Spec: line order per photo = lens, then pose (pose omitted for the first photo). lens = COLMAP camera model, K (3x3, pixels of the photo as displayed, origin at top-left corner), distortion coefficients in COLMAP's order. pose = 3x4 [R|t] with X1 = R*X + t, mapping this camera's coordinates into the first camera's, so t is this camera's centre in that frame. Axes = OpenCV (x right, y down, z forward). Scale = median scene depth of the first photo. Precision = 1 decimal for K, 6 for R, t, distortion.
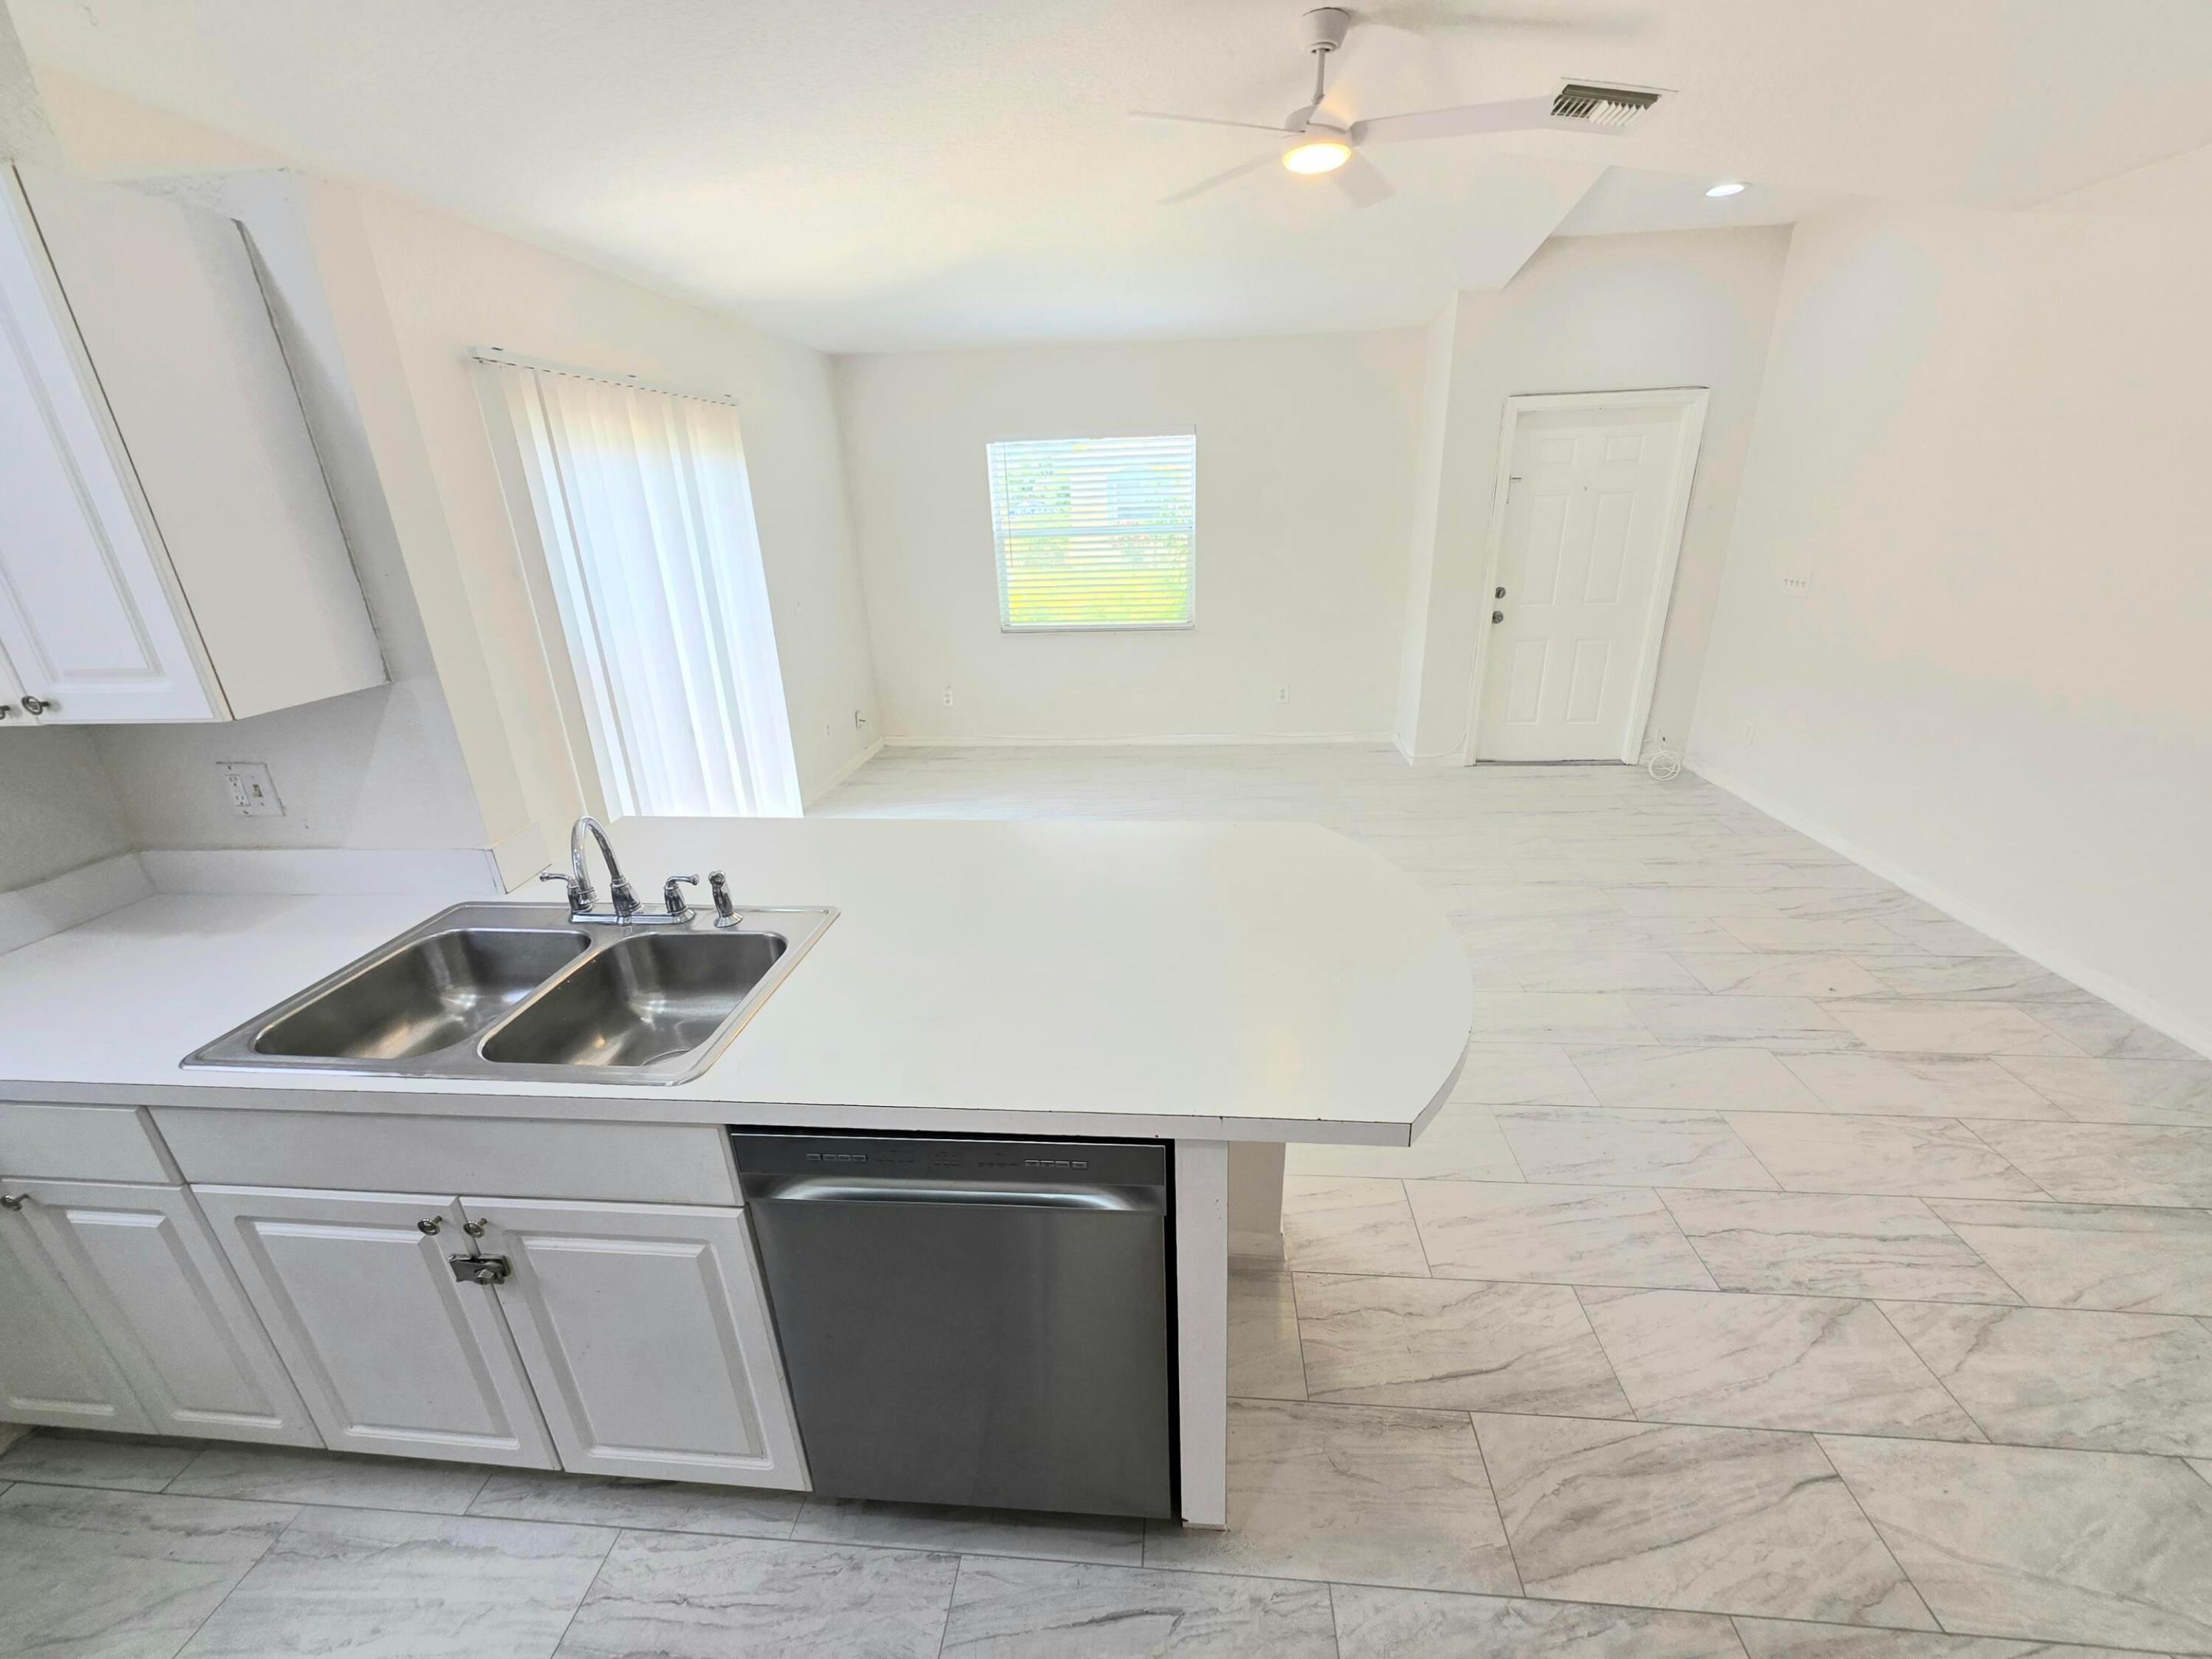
lens RADIAL K [[875.1, 0, 1104.1], [0, 875.1, 830.9], [0, 0, 1]] dist [0.002150, 0.000173]
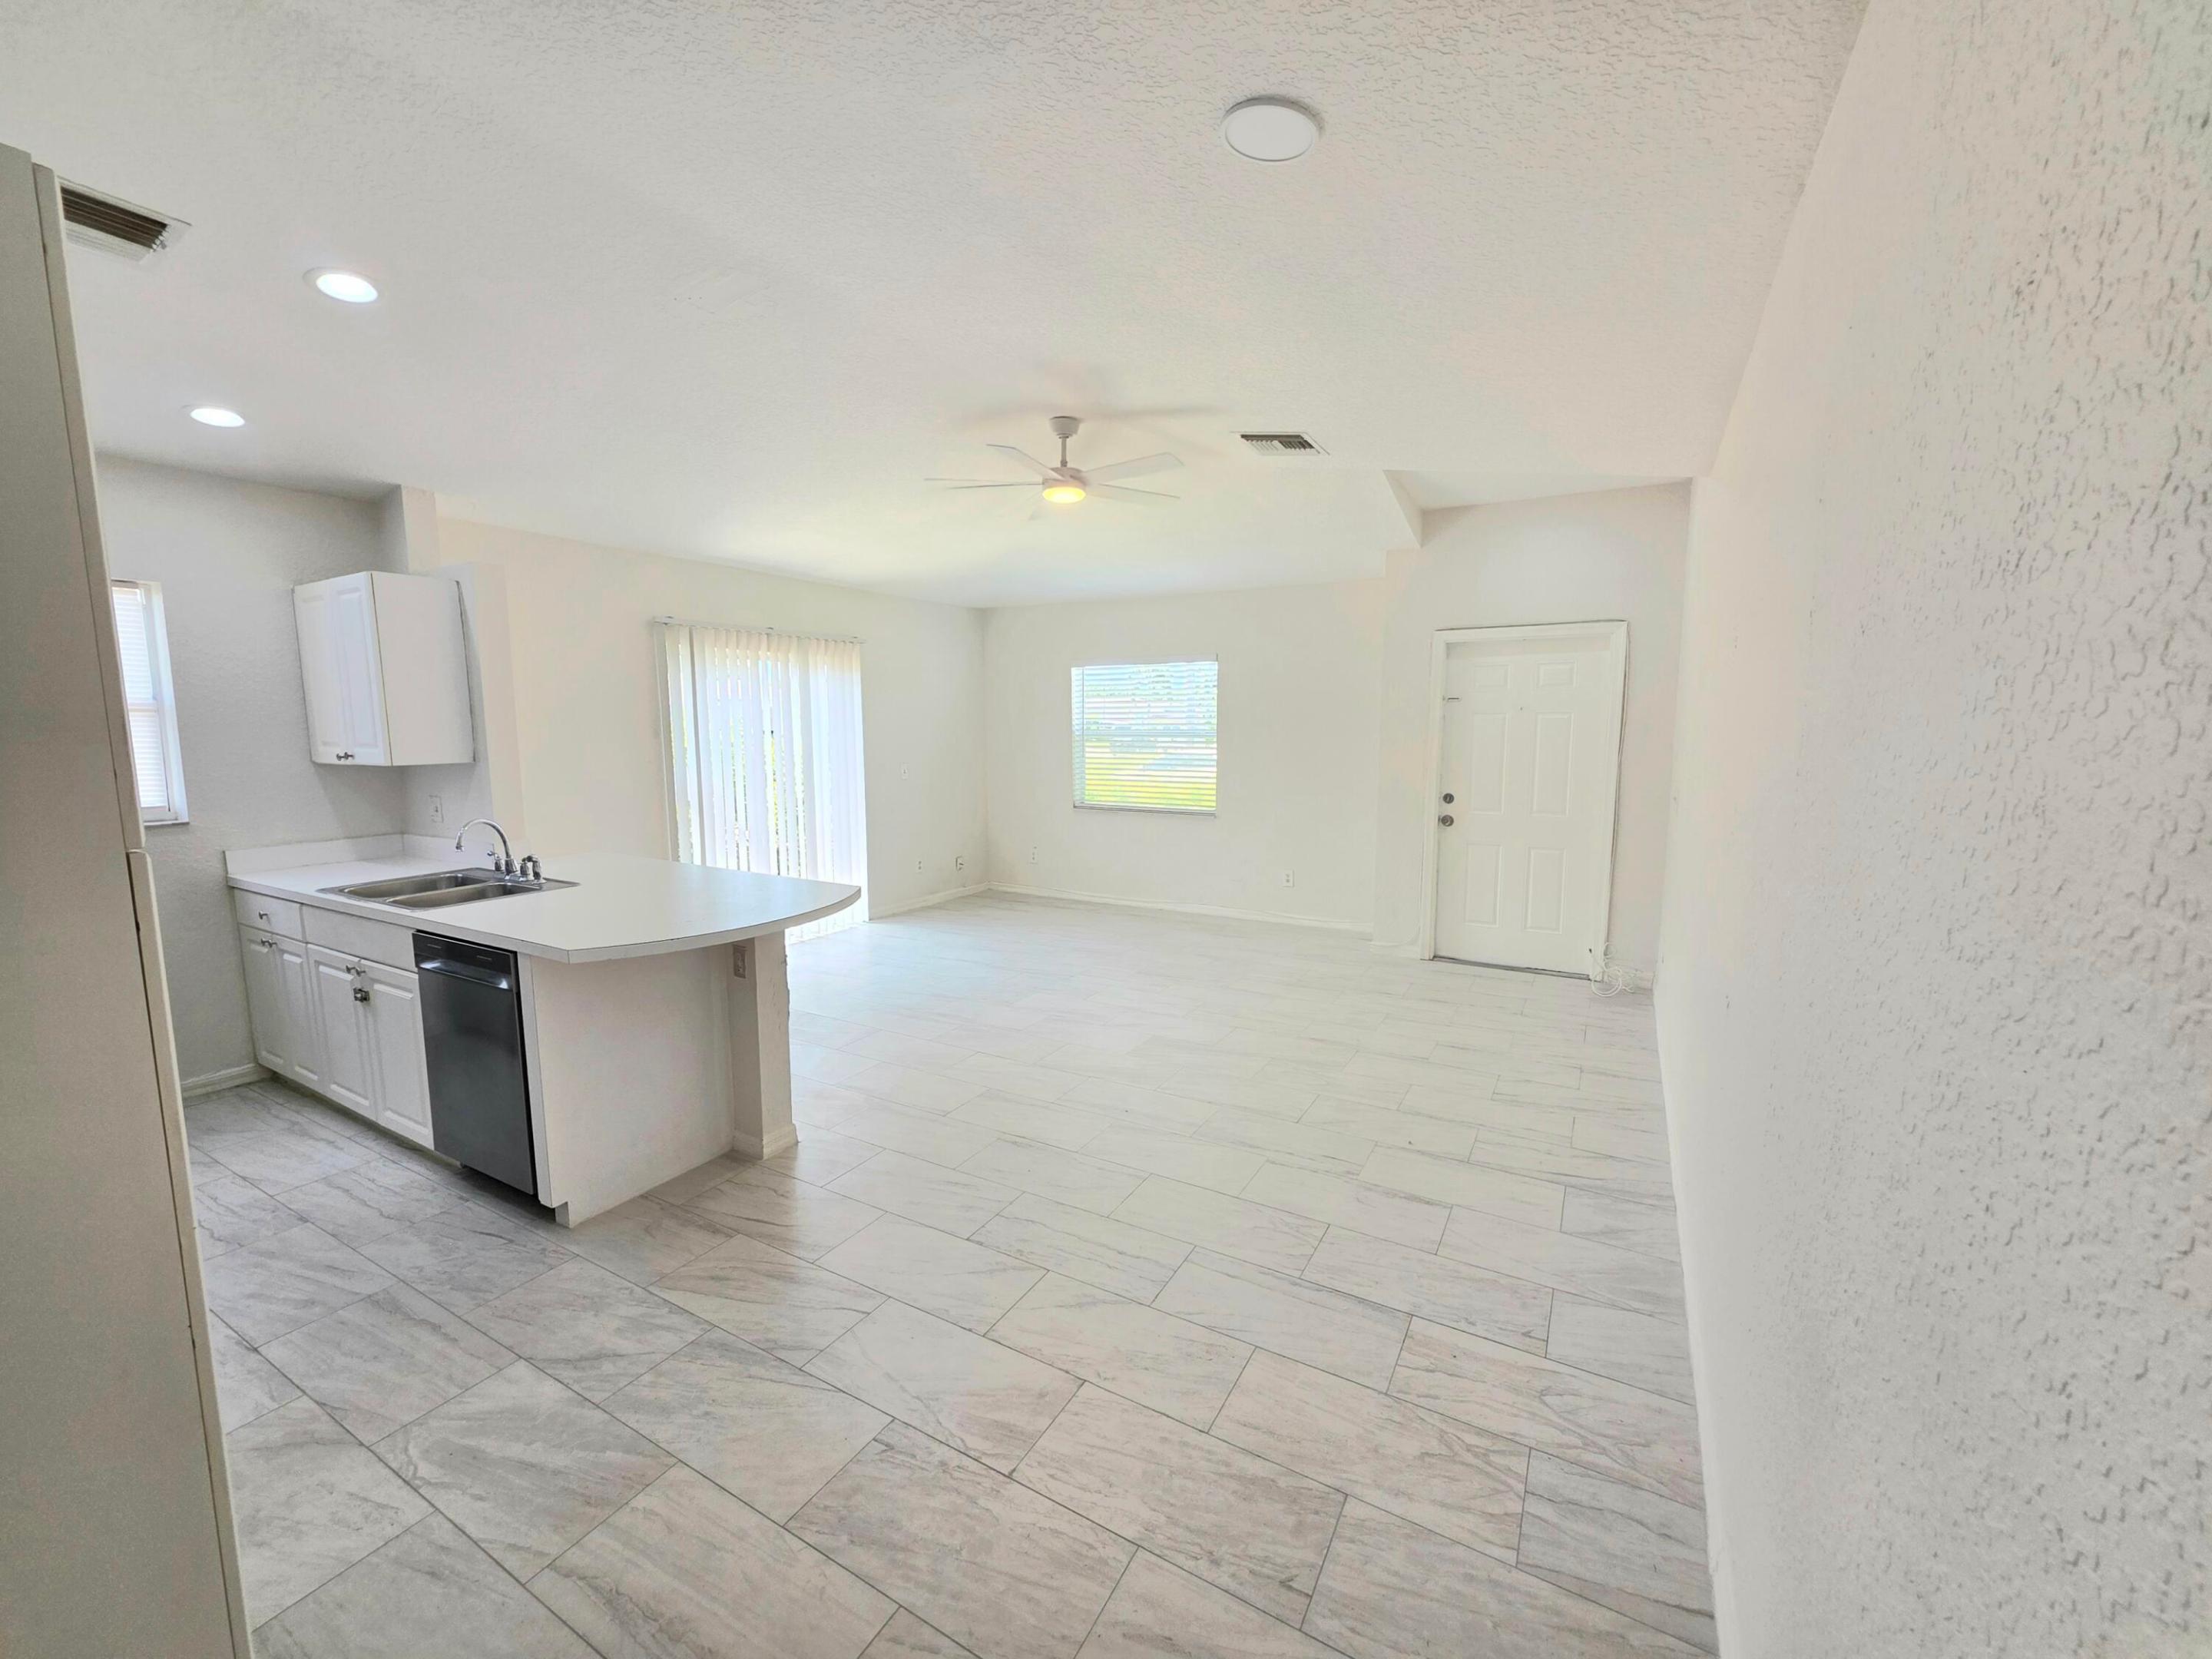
lens RADIAL K [[880.7, 0, 1104.4], [0, 880.7, 828.1], [0, 0, 1]] dist [0.003023, 0.000226]
pose [[0.907313, 0.079508, -0.412869, 1.270652], [-0.175137, 0.964181, -0.199202, 0.127571], [0.382243, 0.253047, 0.888739, -0.271067]]
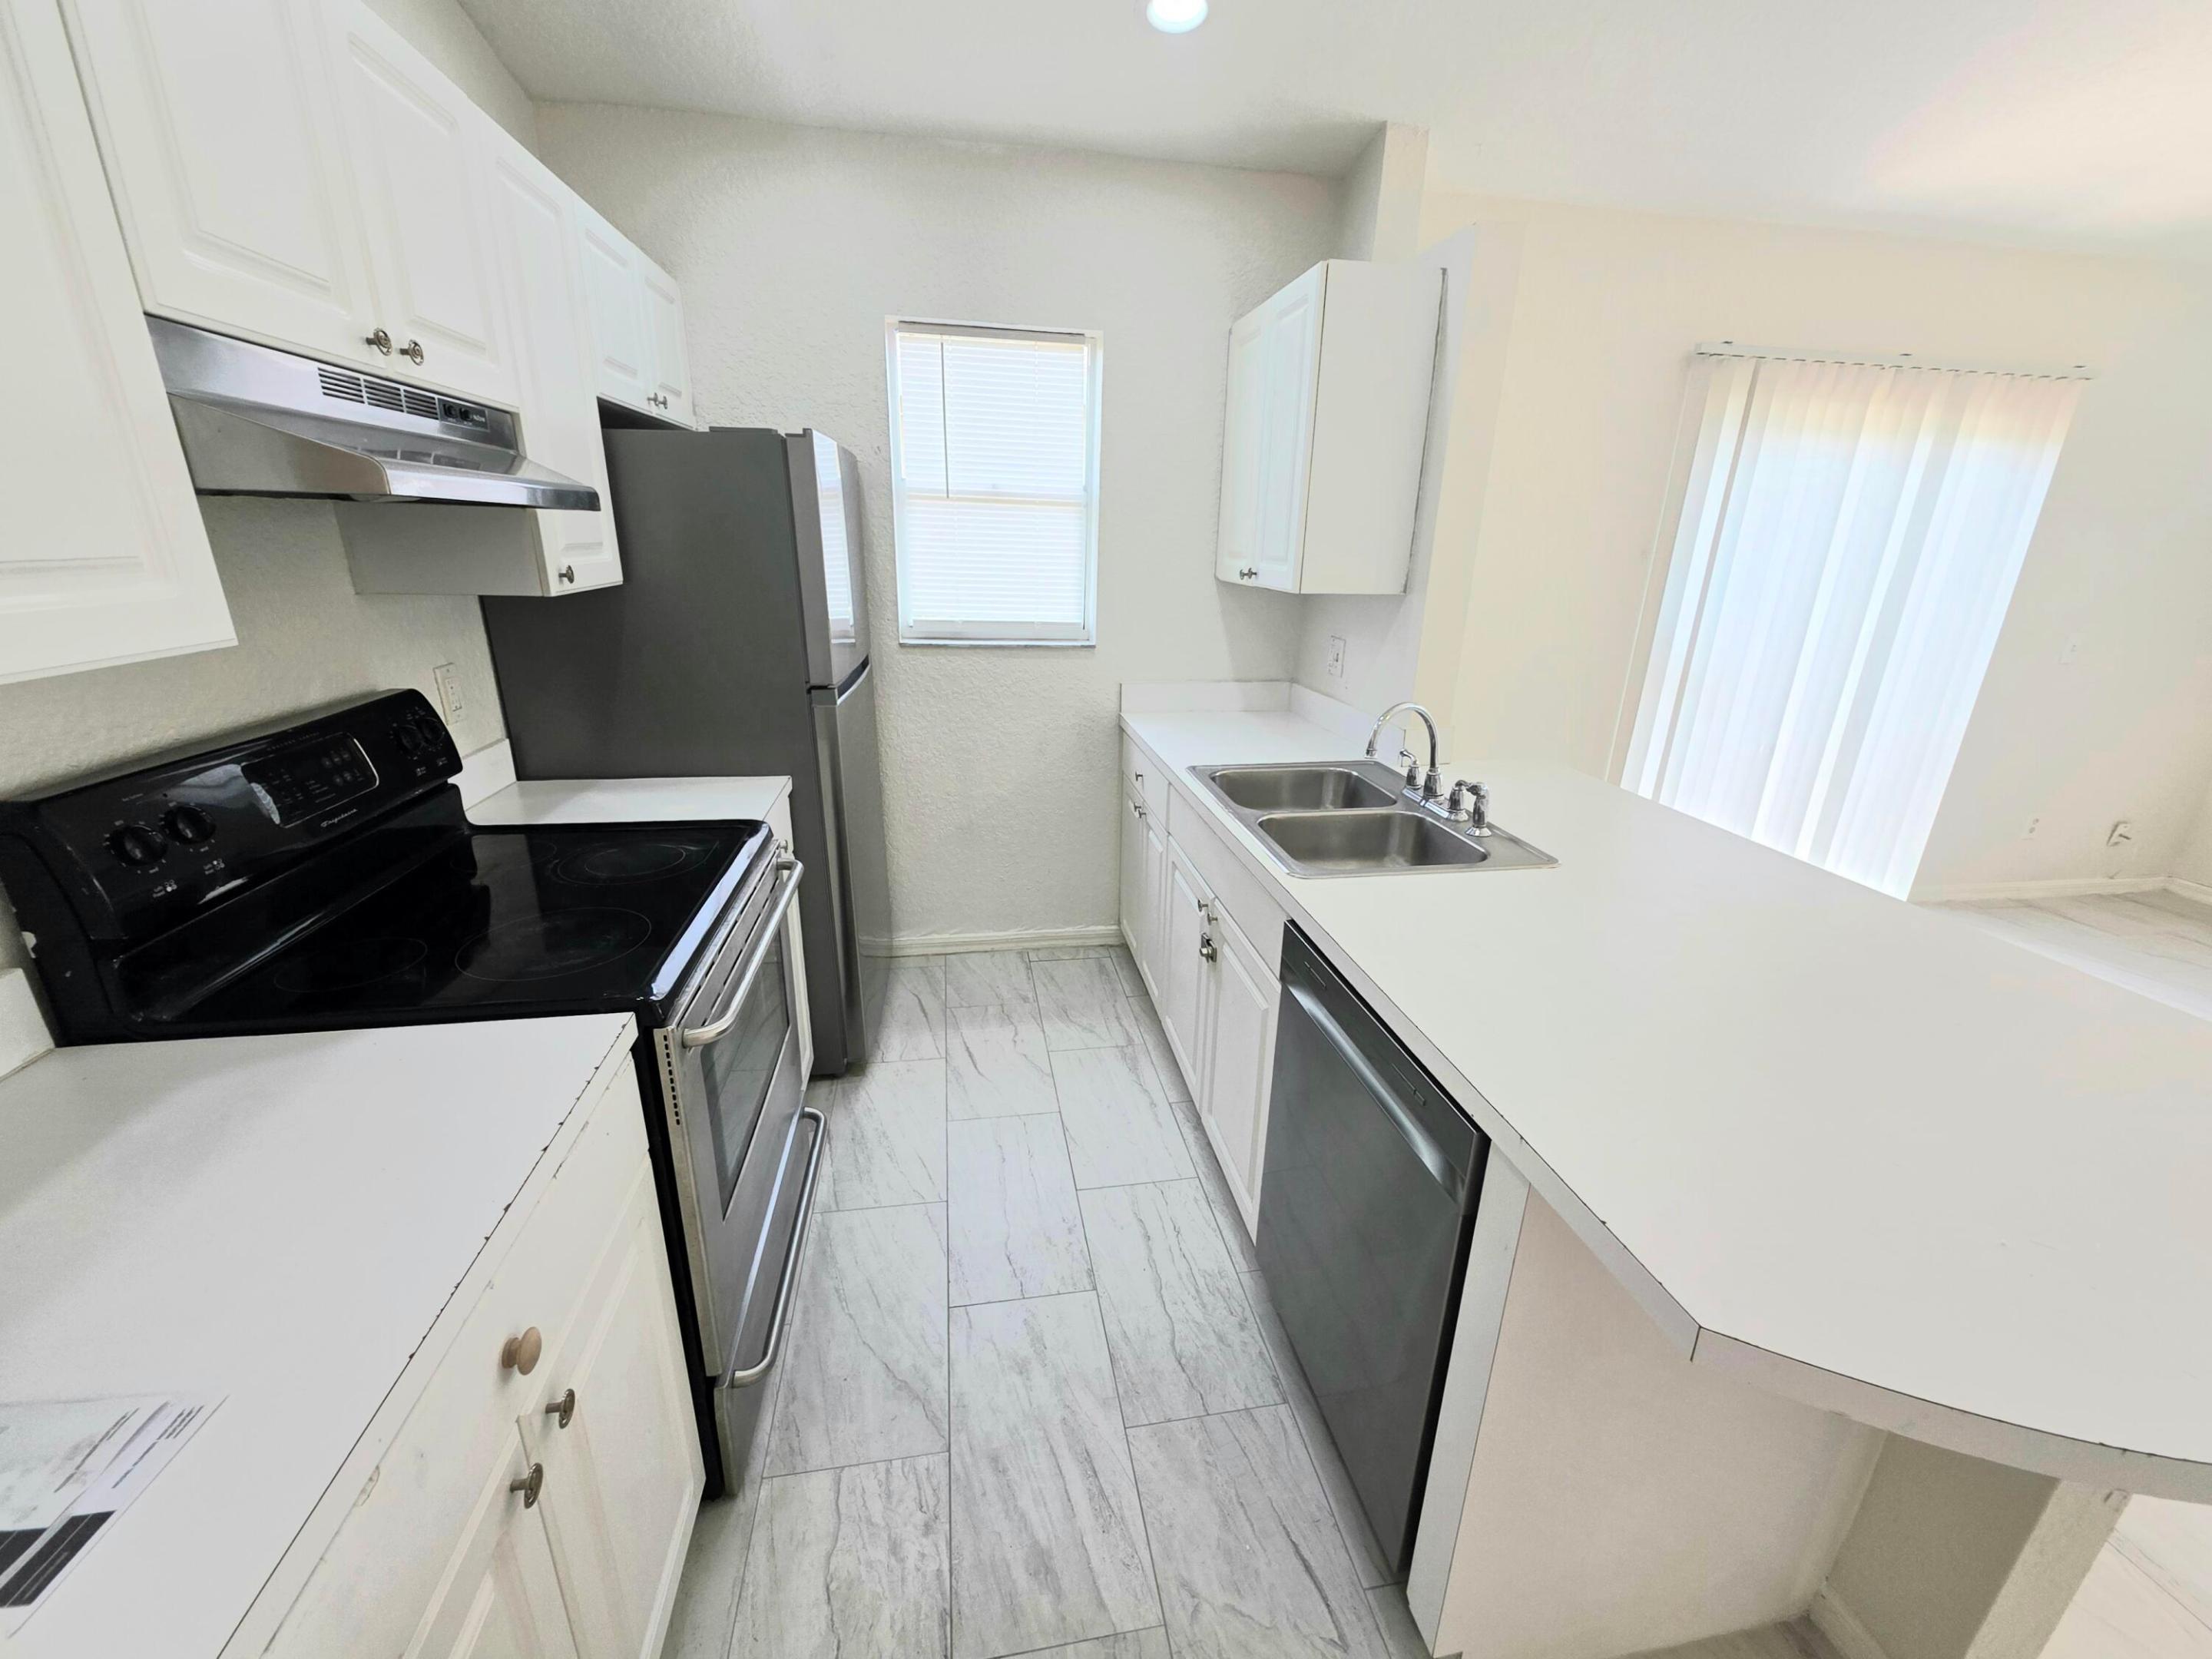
lens RADIAL K [[879.4, 0, 1108.8], [0, 879.4, 831.1], [0, 0, 1]] dist [0.001275, 0.000563]
pose [[0.263758, 0.347520, -0.899812, 0.358038], [-0.375800, 0.896159, 0.235952, 0.011543], [0.888373, 0.275916, 0.366967, 0.144227]]
